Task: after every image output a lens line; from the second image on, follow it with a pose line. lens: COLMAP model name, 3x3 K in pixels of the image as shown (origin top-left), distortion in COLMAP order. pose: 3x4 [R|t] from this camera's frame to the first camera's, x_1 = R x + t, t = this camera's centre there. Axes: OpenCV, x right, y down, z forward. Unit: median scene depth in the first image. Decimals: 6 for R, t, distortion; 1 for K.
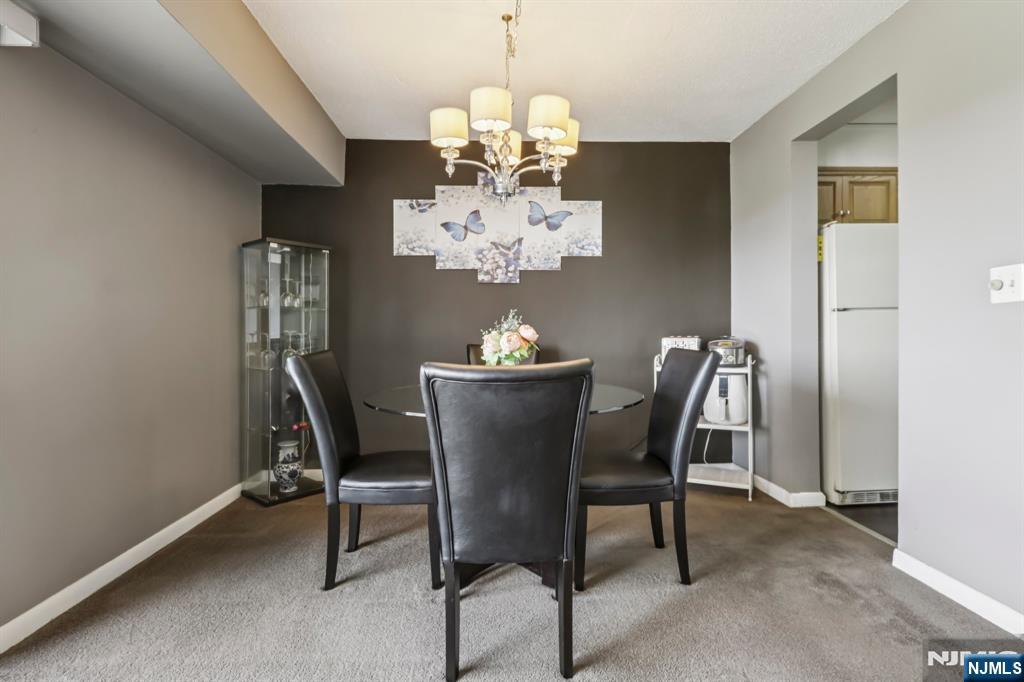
lens RADIAL K [[503.3, 0, 513.6], [0, 503.3, 333.0], [0, 0, 1]] dist [0.001466, 0.000071]
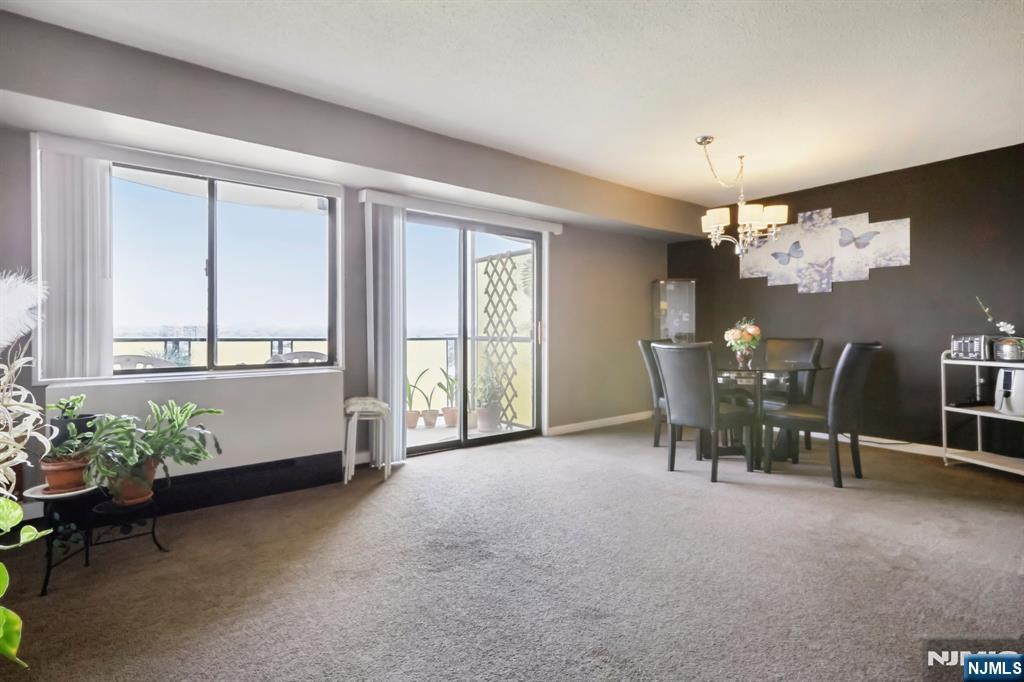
lens RADIAL K [[504.6, 0, 514.9], [0, 504.6, 329.7], [0, 0, 1]] dist [0.000333, 0.000678]
pose [[0.578814, 0.003994, -0.815450, 0.611272], [-0.000228, 0.999989, 0.004735, -0.006471], [0.815460, -0.002555, 0.578808, -0.439685]]
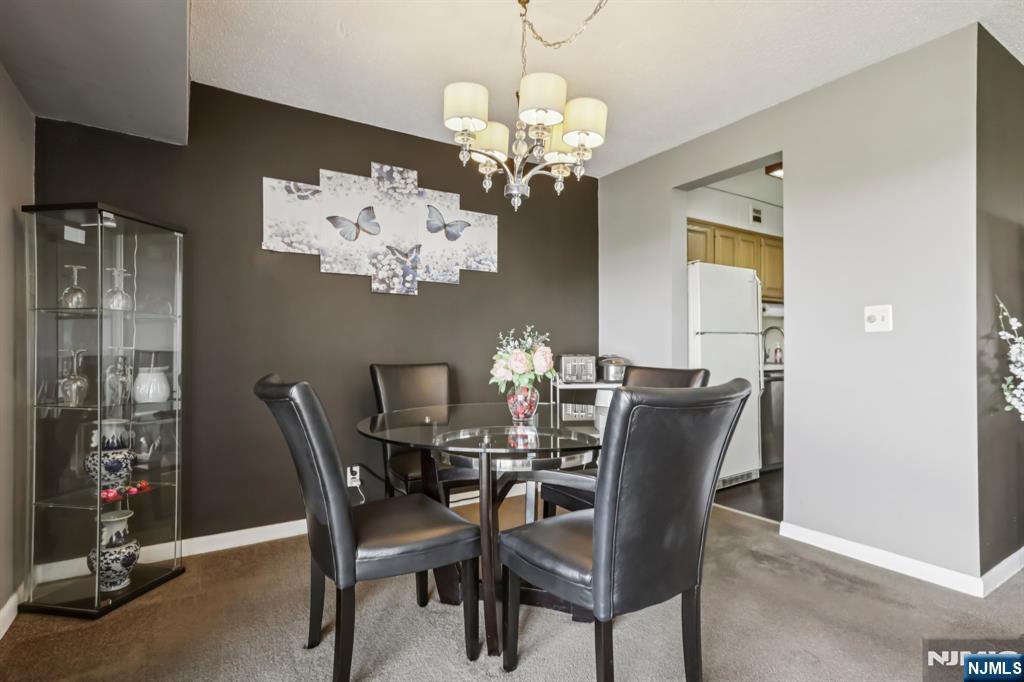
lens RADIAL K [[508.9, 0, 513.6], [0, 508.9, 347.6], [0, 0, 1]] dist [0.006738, 0.000253]
pose [[0.865803, 0.007077, 0.500336, -0.293268], [-0.004534, 0.999970, -0.006298, -0.001069], [-0.500365, 0.003184, 0.865809, 0.133252]]
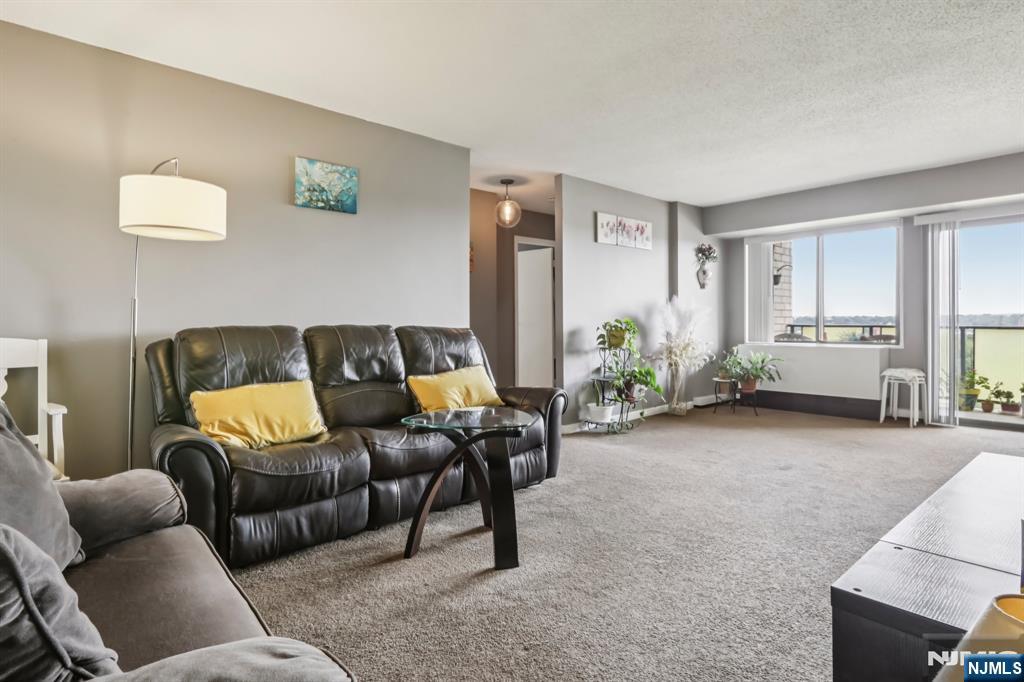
lens RADIAL K [[530.1, 0, 525.0], [0, 530.1, 322.3], [0, 0, 1]] dist [0.002696, 0.000551]
pose [[-0.772074, 0.011483, -0.635428, 1.369521], [0.013478, 0.999908, 0.001693, -0.011440], [0.635389, -0.007257, -0.772158, 0.362398]]
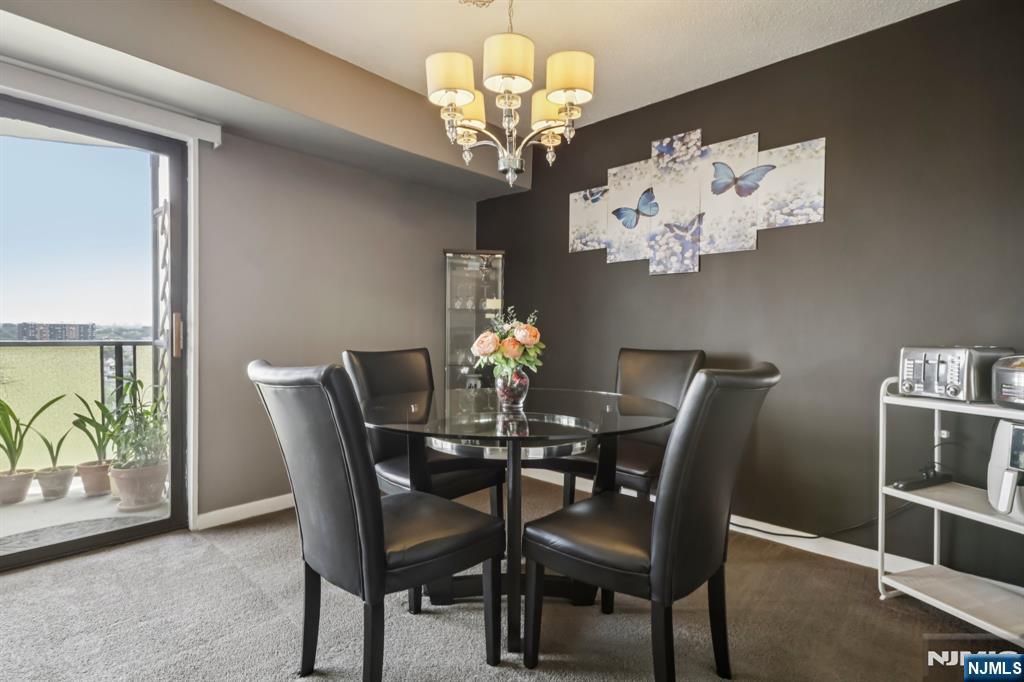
lens RADIAL K [[505.0, 0, 512.0], [0, 505.0, 341.0], [0, 0, 1]] dist [0.002116, 0.000888]
pose [[0.701493, 0.023472, -0.712290, 0.369768], [-0.014846, 0.999722, 0.018323, -0.002297], [0.712522, -0.002279, 0.701646, 0.247999]]
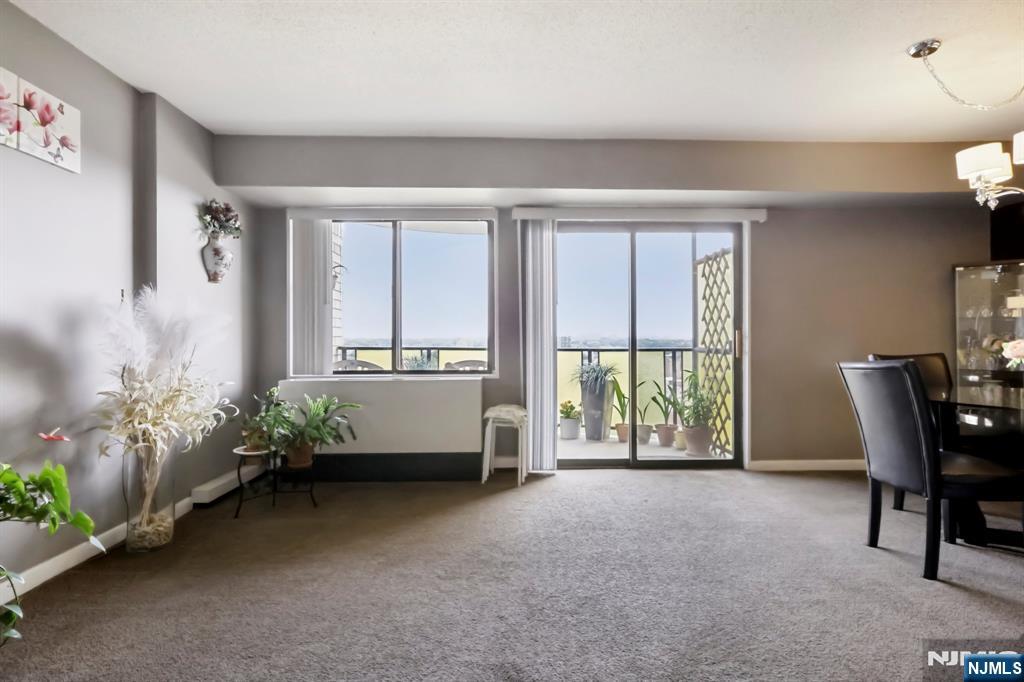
lens RADIAL K [[505.0, 0, 512.0], [0, 505.0, 341.0], [0, 0, 1]] dist [0.002116, 0.000888]
pose [[-0.028206, 0.007634, -0.999573, 0.679119], [0.005512, 0.999957, 0.007481, -0.009391], [0.999587, -0.005298, -0.028247, -0.064497]]
